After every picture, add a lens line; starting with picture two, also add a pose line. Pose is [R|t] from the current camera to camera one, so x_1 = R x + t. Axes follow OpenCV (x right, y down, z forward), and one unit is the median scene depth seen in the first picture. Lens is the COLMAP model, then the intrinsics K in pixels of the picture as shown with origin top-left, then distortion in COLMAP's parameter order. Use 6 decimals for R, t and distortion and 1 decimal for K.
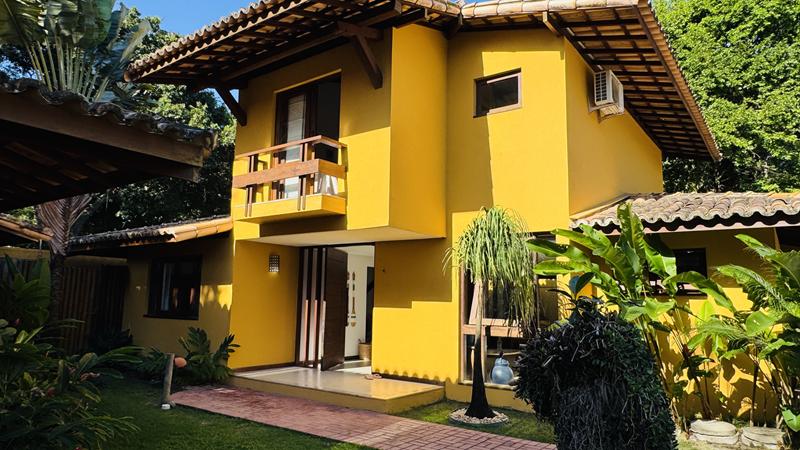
lens RADIAL K [[529.5, 0, 399.7], [0, 529.5, 224.9], [0, 0, 1]] dist [0.002124, 0.000186]
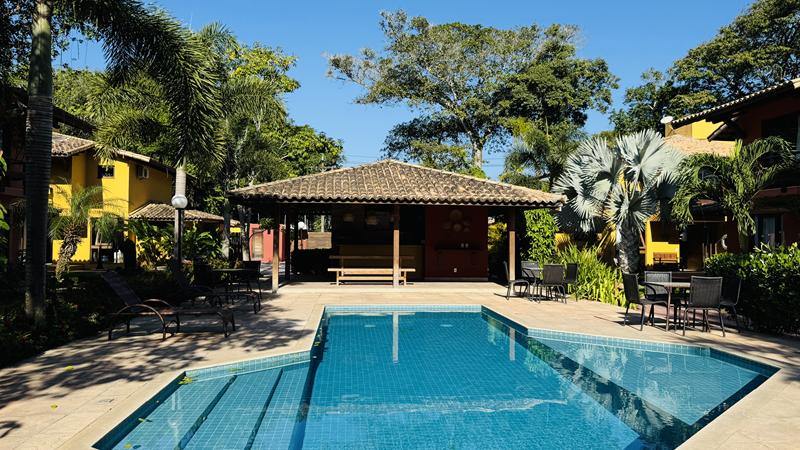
lens RADIAL K [[558.1, 0, 401.0], [0, 558.1, 225.4], [0, 0, 1]] dist [-0.011860, -0.002133]
pose [[0.733200, -0.001296, 0.680012, -0.797226], [-0.087817, 0.991444, 0.096576, -0.421356], [-0.674319, -0.130526, 0.726813, -2.693018]]
